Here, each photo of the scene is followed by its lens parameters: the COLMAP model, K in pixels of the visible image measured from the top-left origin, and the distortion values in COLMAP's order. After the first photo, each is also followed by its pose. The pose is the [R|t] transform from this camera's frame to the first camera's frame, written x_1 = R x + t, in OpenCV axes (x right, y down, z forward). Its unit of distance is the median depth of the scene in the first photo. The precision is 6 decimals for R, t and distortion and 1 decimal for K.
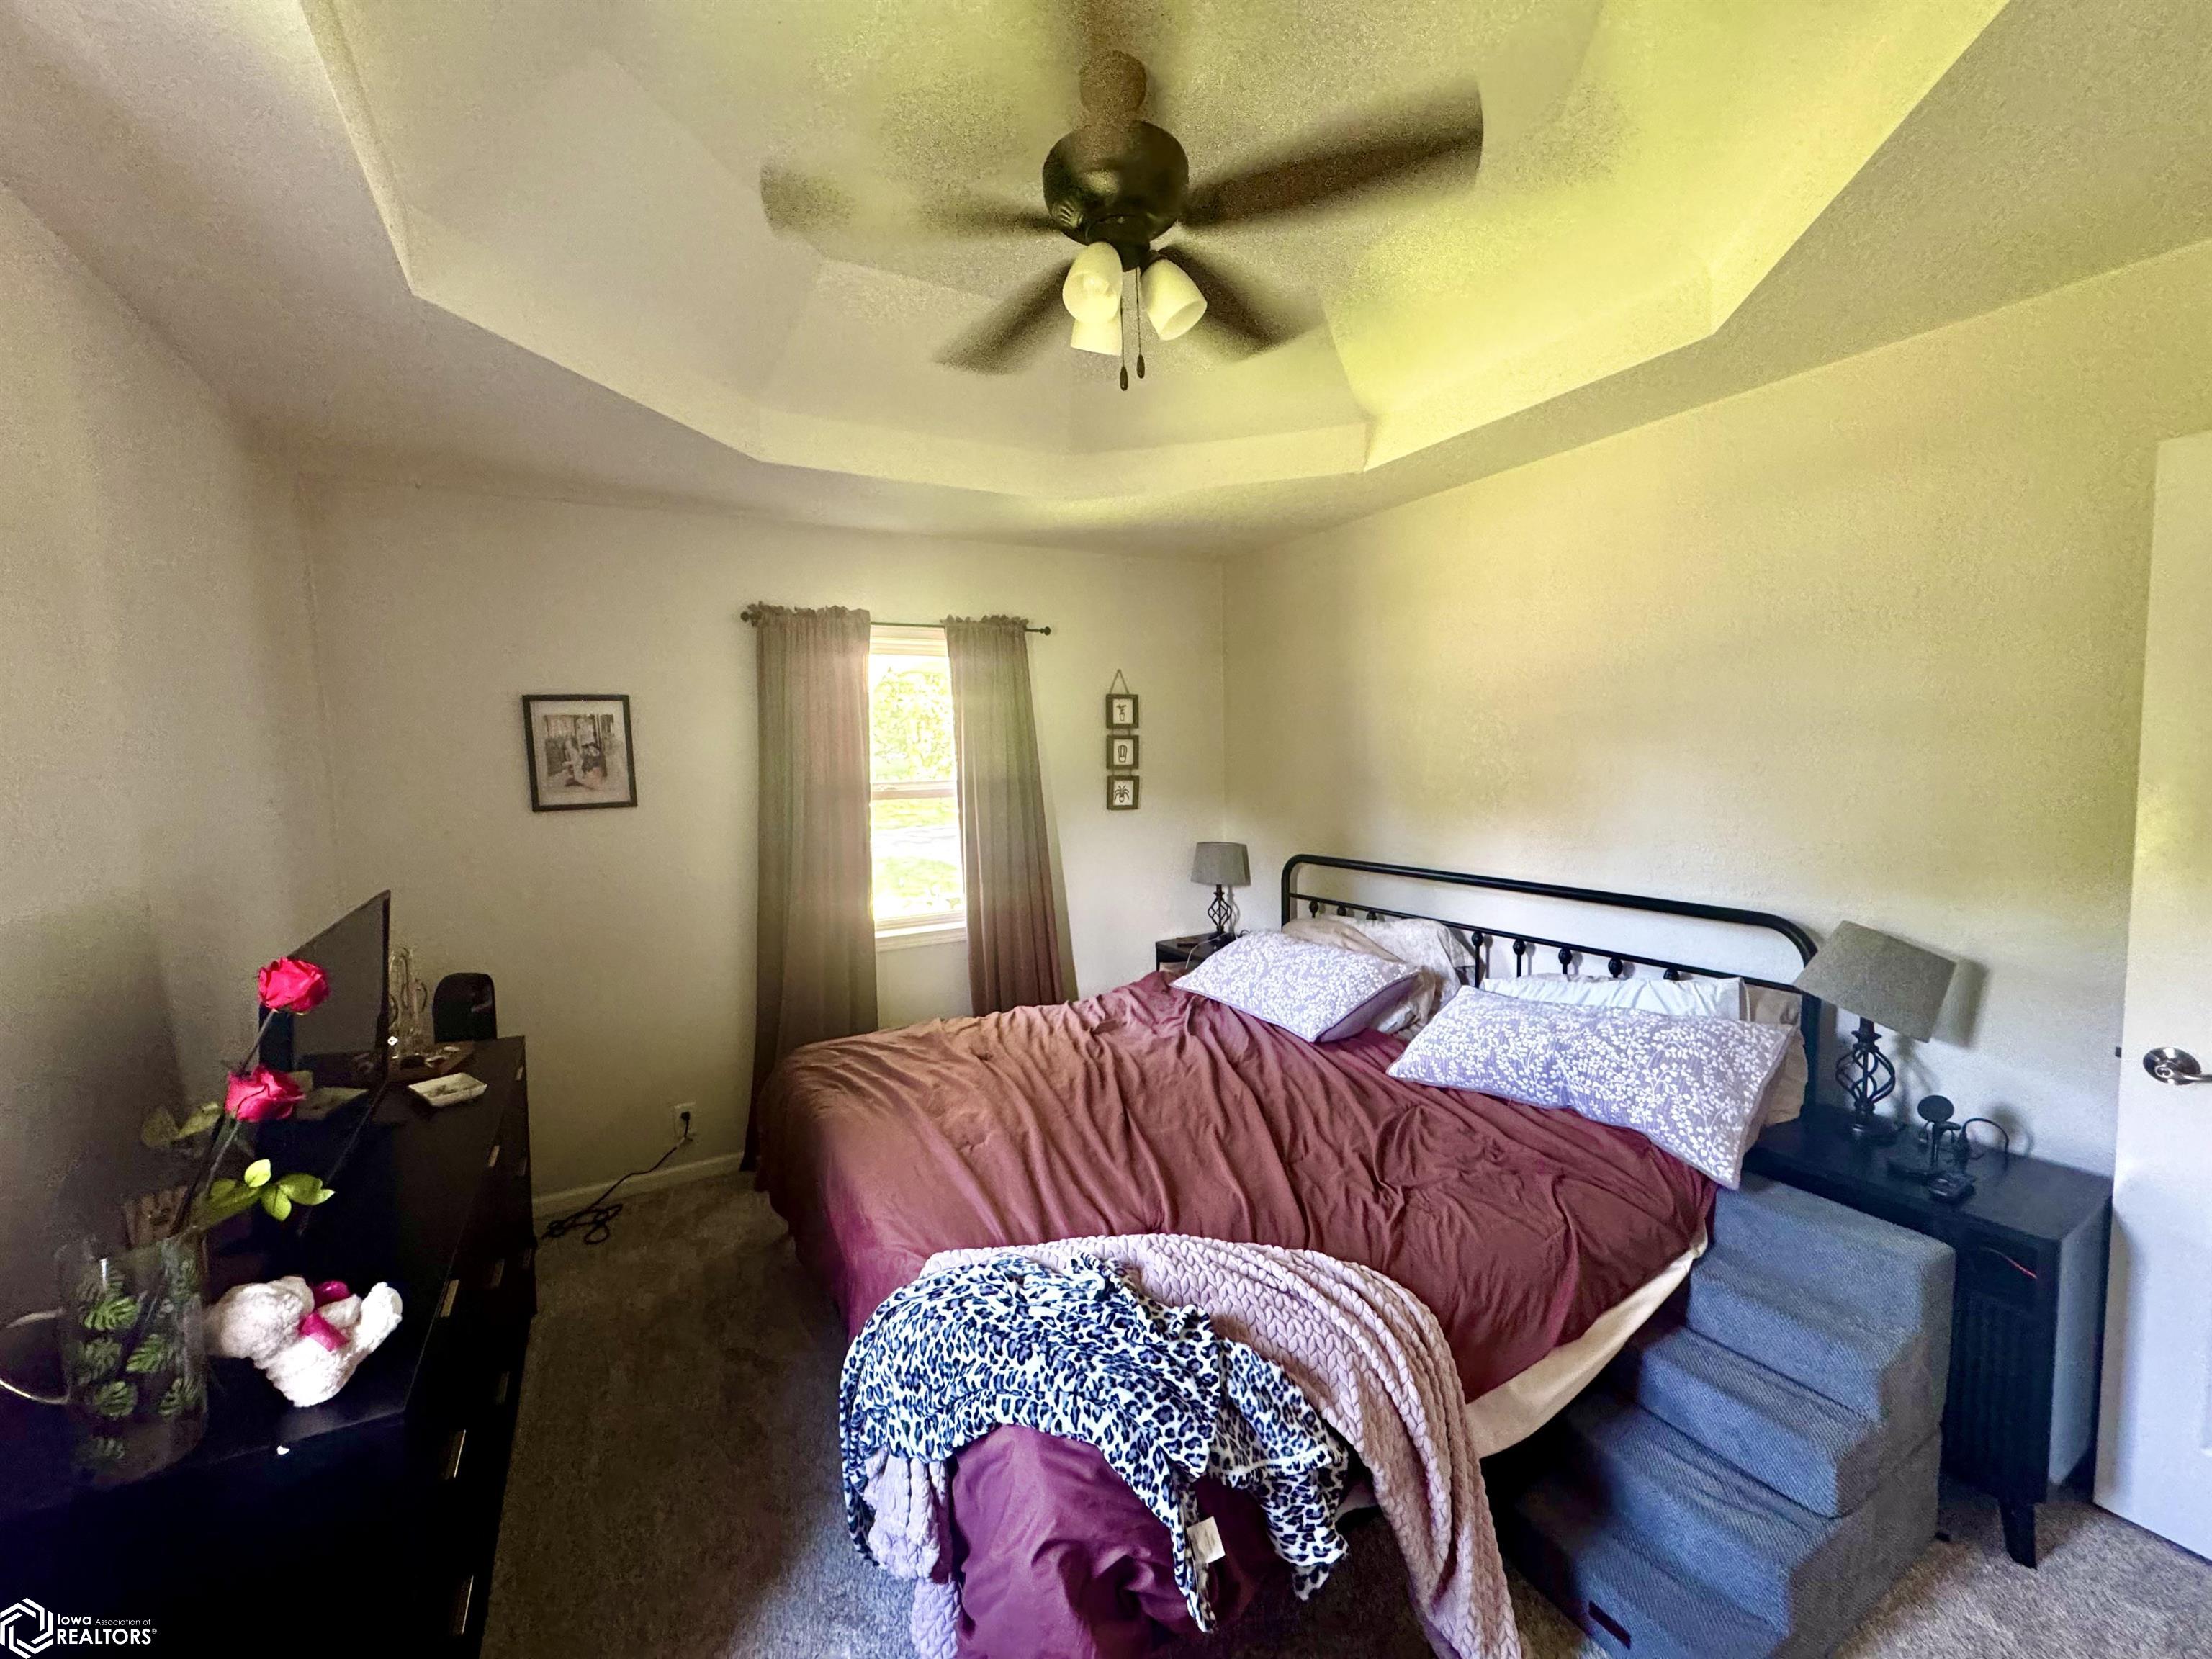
lens RADIAL K [[880.2, 0, 1106.0], [0, 880.2, 829.5], [0, 0, 1]] dist [-0.000647, 0.000155]
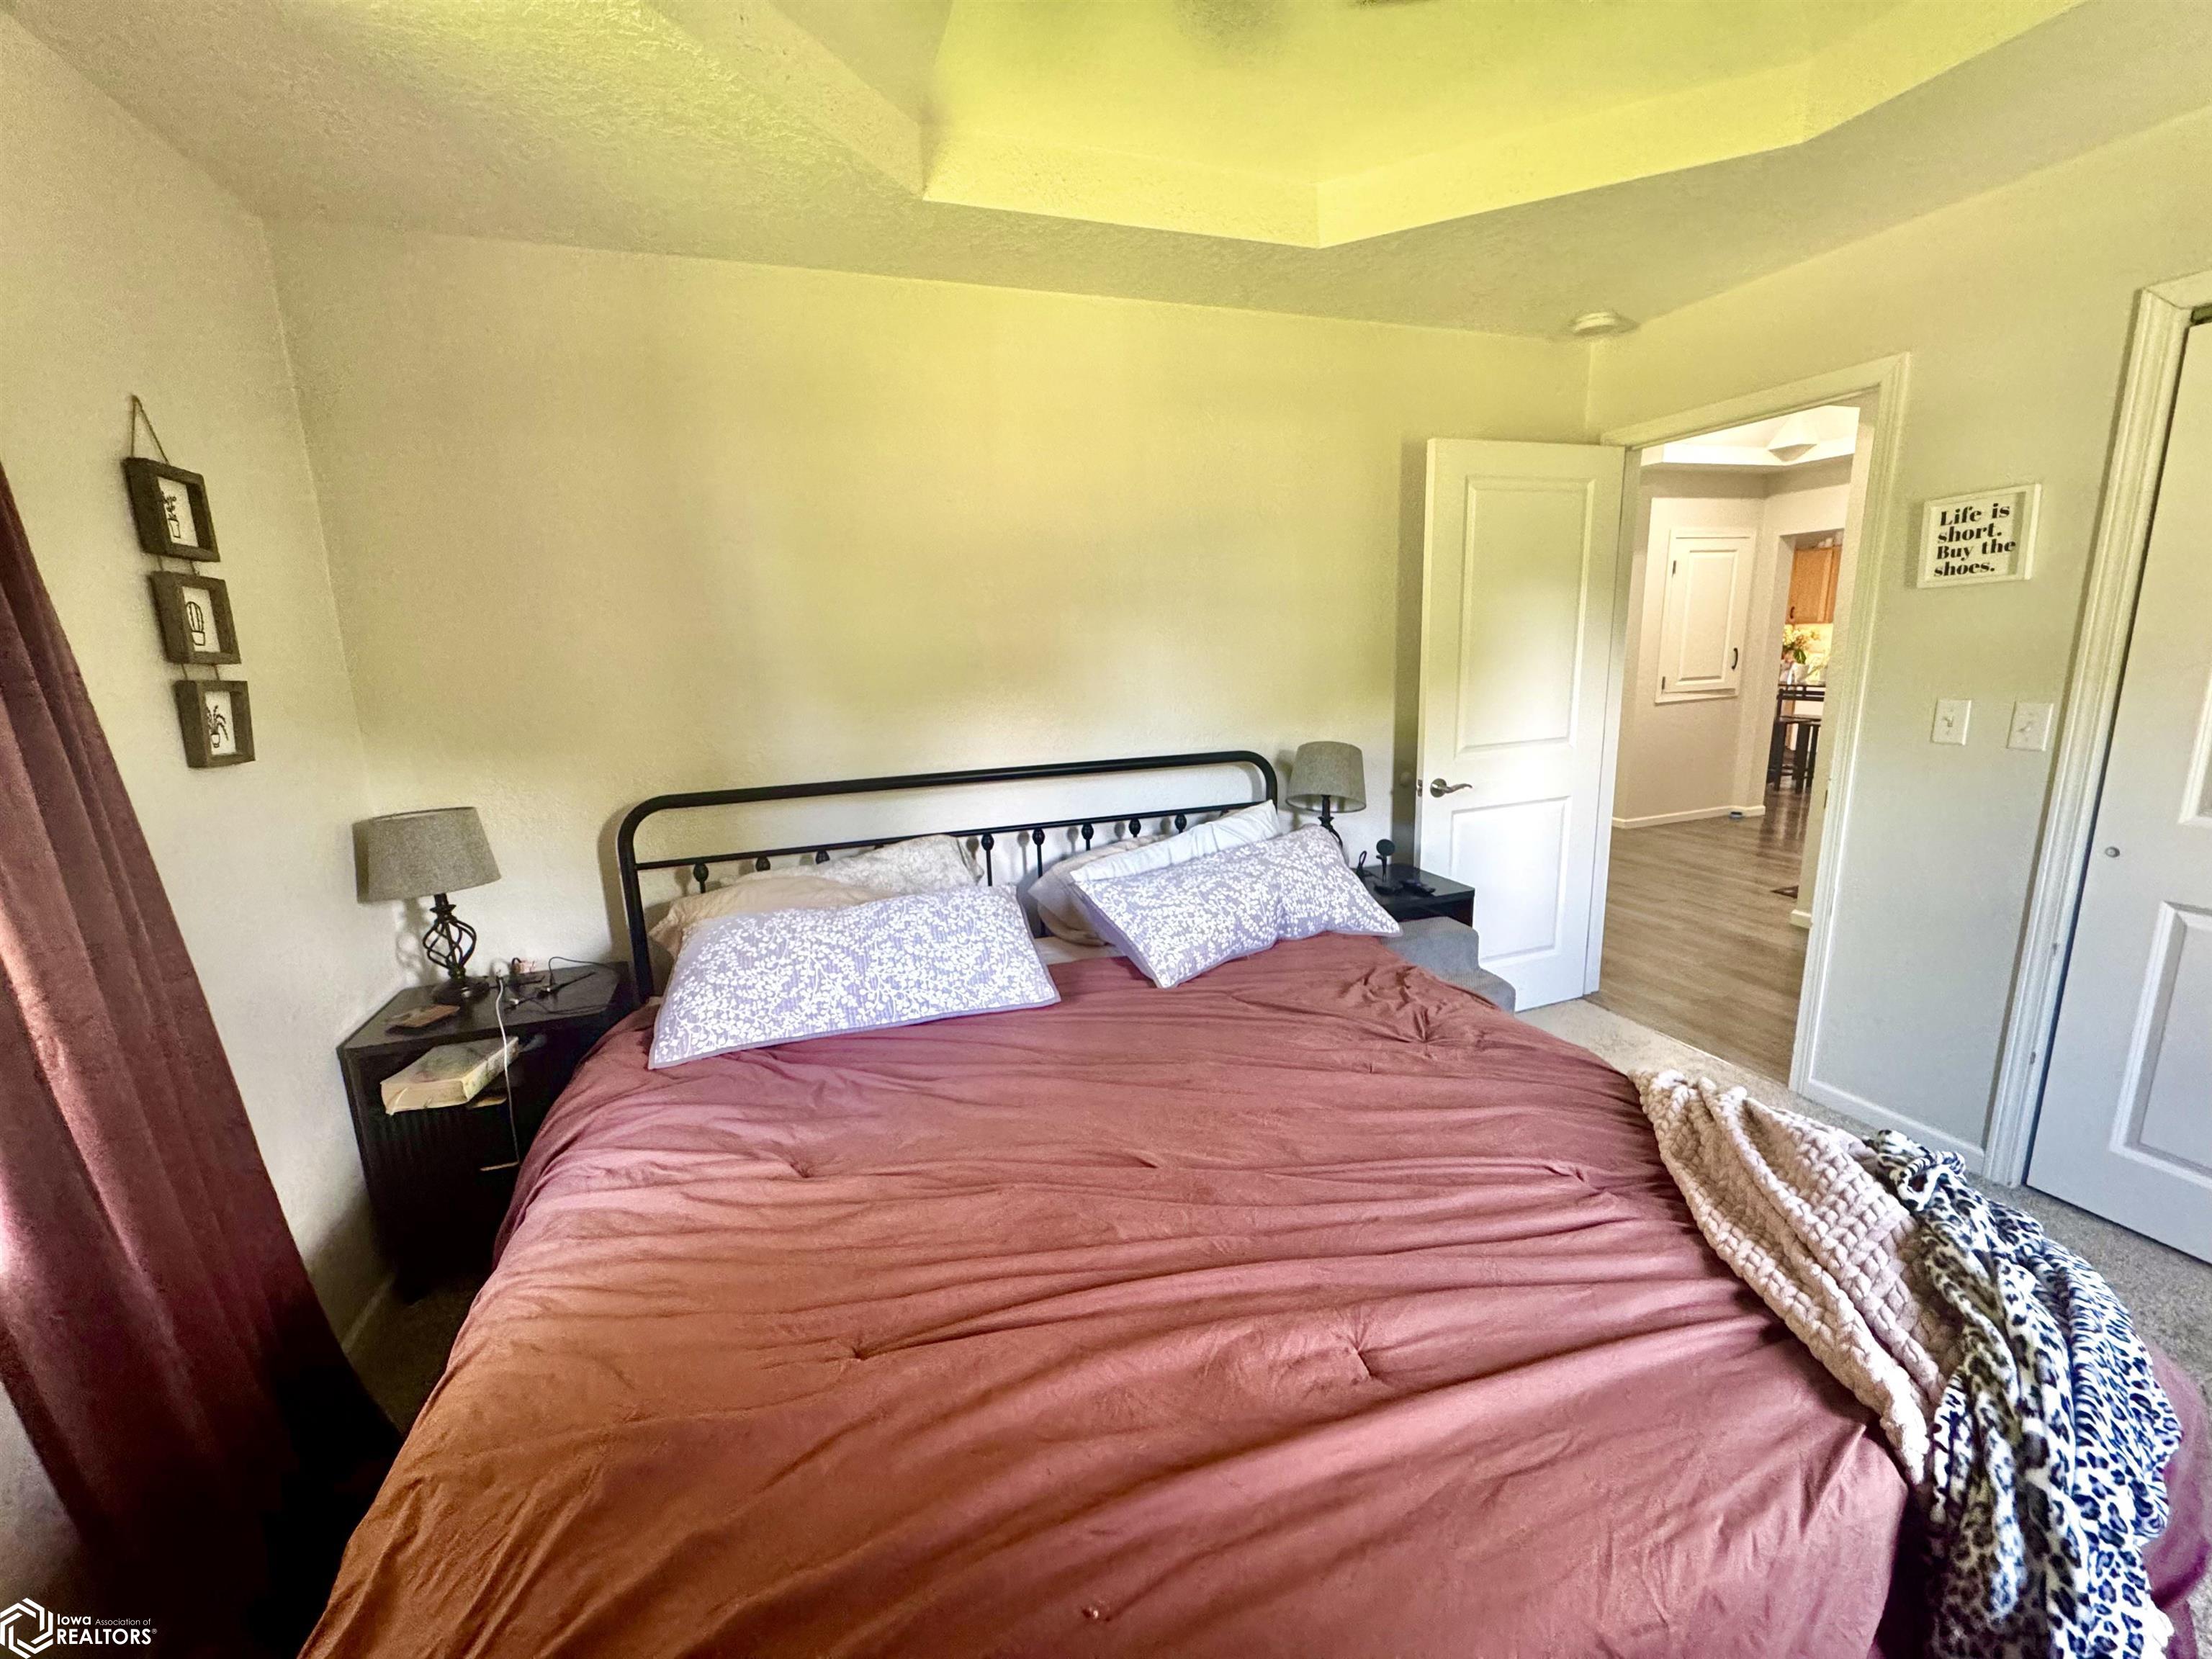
lens RADIAL K [[884.9, 0, 1106.0], [0, 884.9, 829.5], [0, 0, 1]] dist [-0.002721, 0.000575]
pose [[0.172135, -0.184946, 0.967556, -0.400289], [0.111609, 0.979554, 0.167384, -0.021603], [-0.978730, 0.079176, 0.189257, 0.696181]]
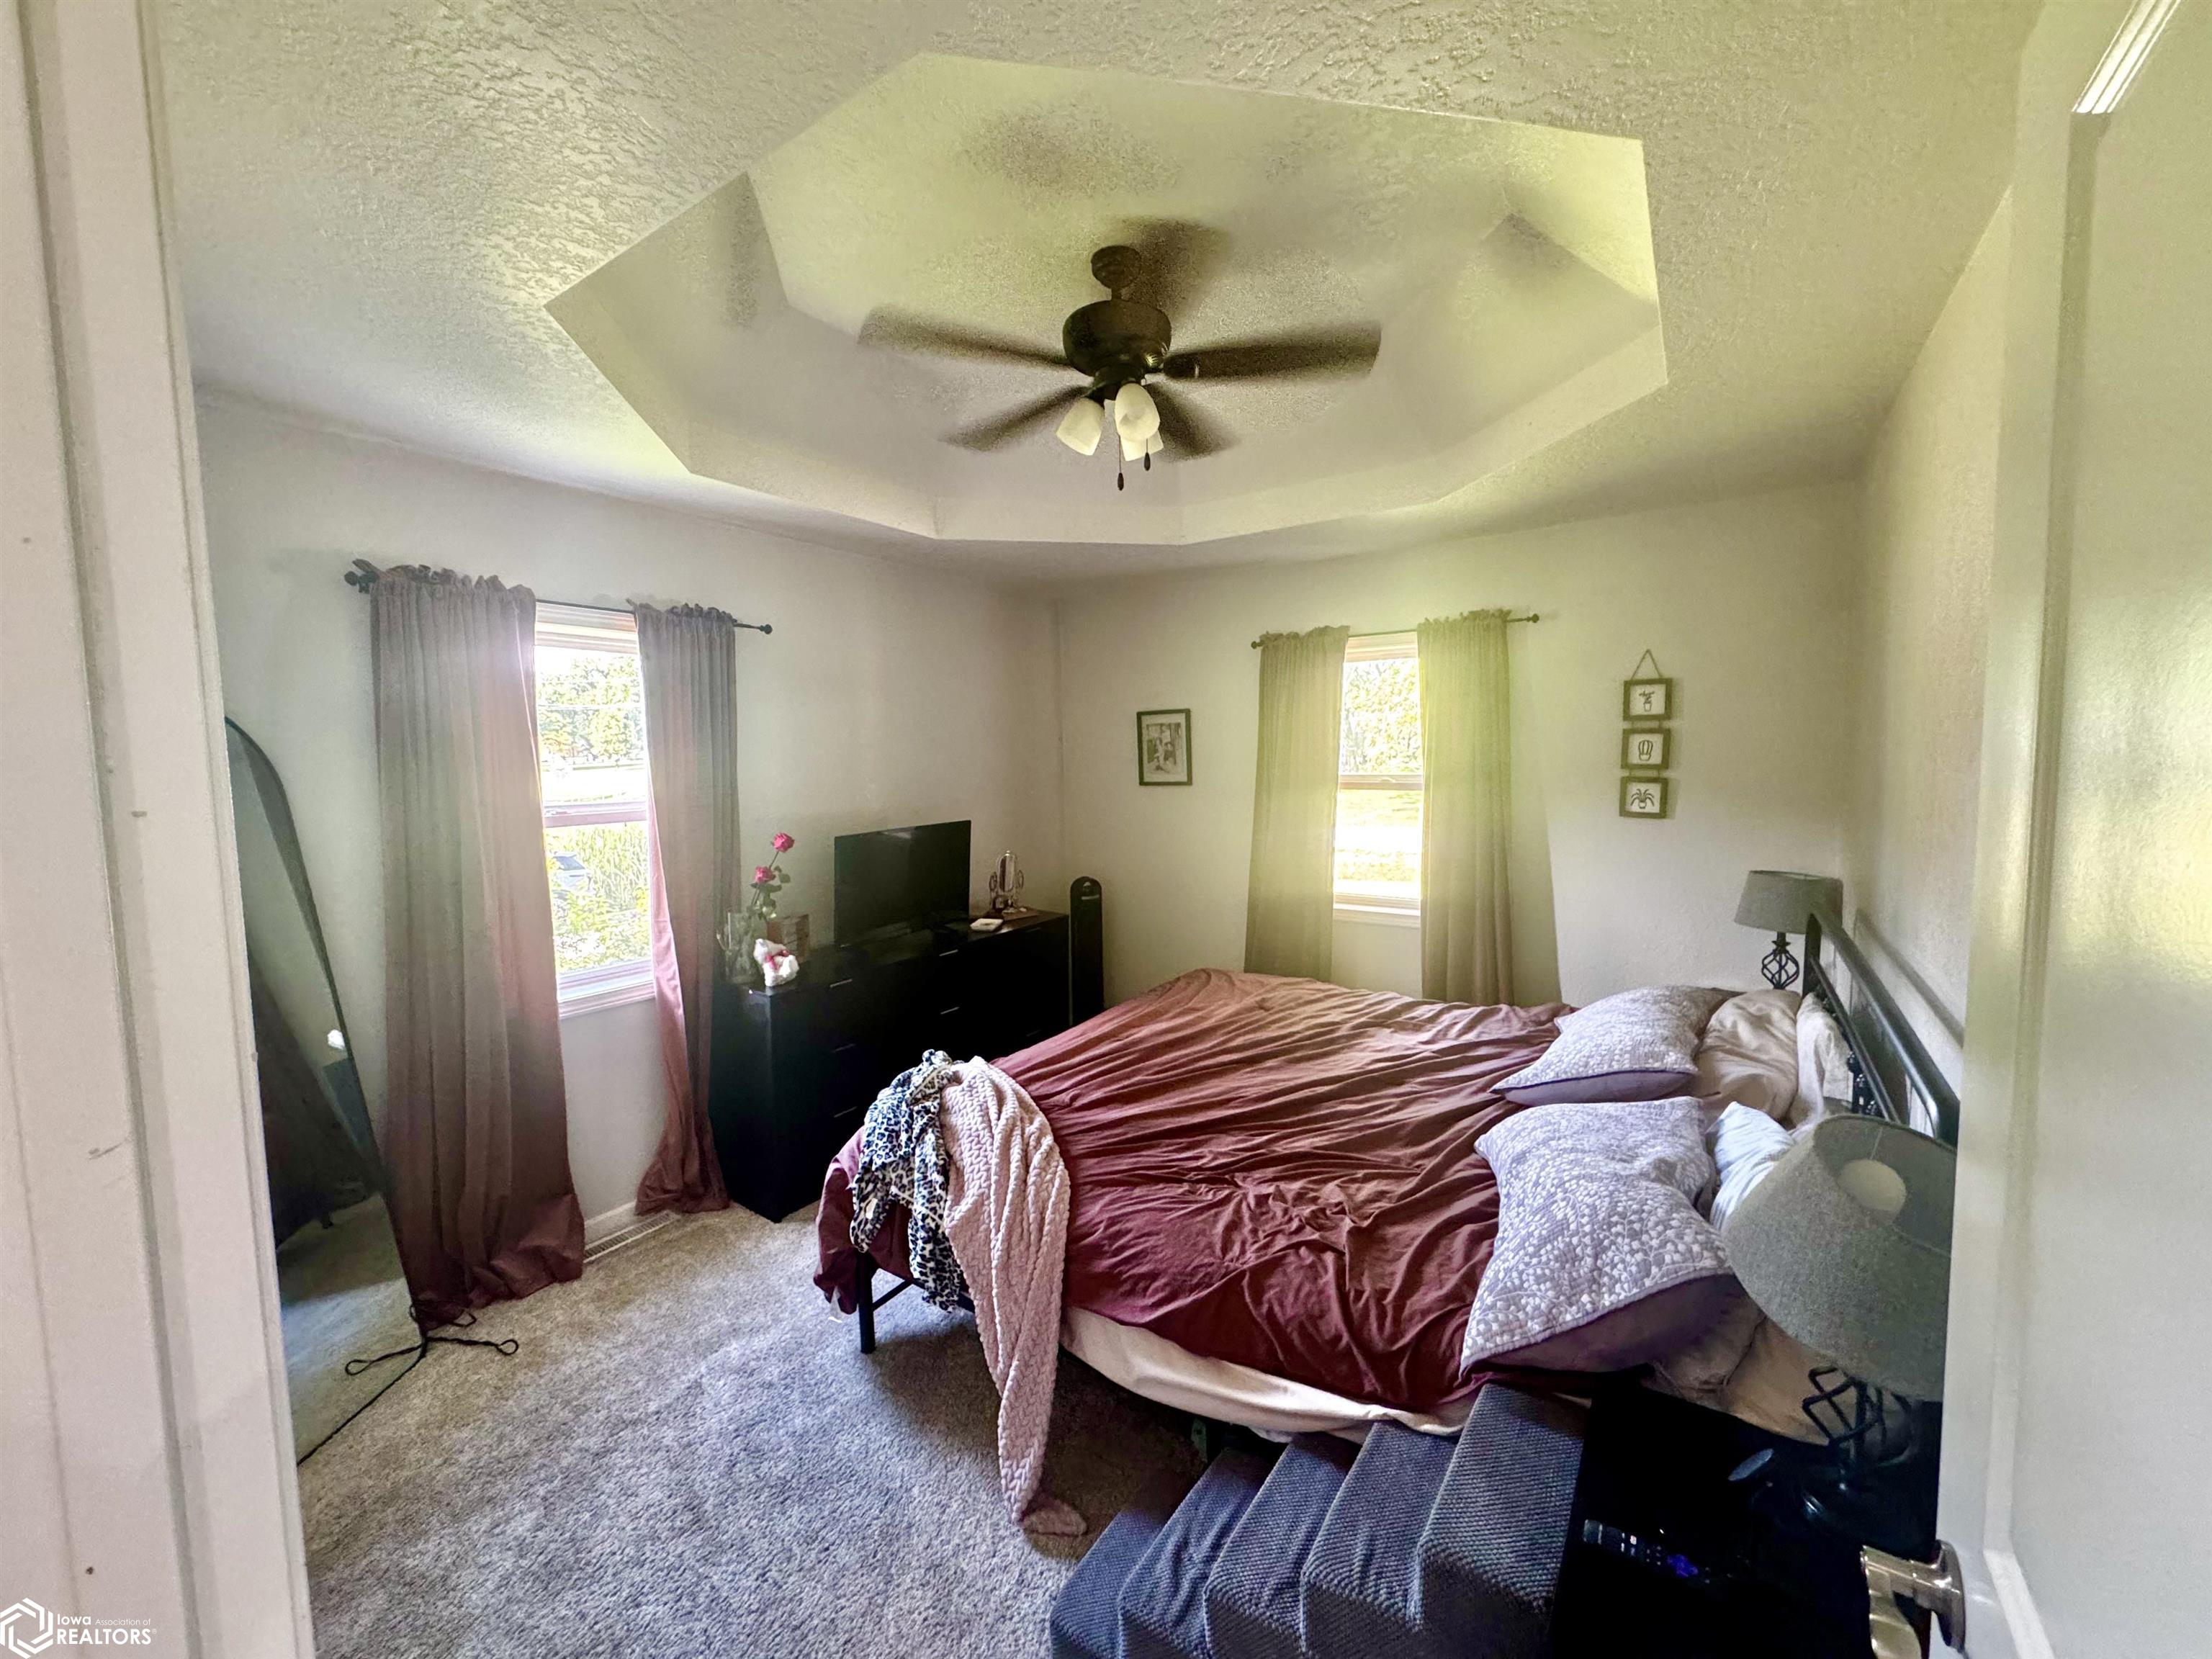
lens RADIAL K [[880.2, 0, 1106.0], [0, 880.2, 829.5], [0, 0, 1]] dist [-0.000647, 0.000155]
pose [[0.440590, 0.094518, -0.892719, 0.703386], [-0.068289, 0.995089, 0.071653, -0.047592], [0.895107, 0.029393, 0.444881, 0.228362]]
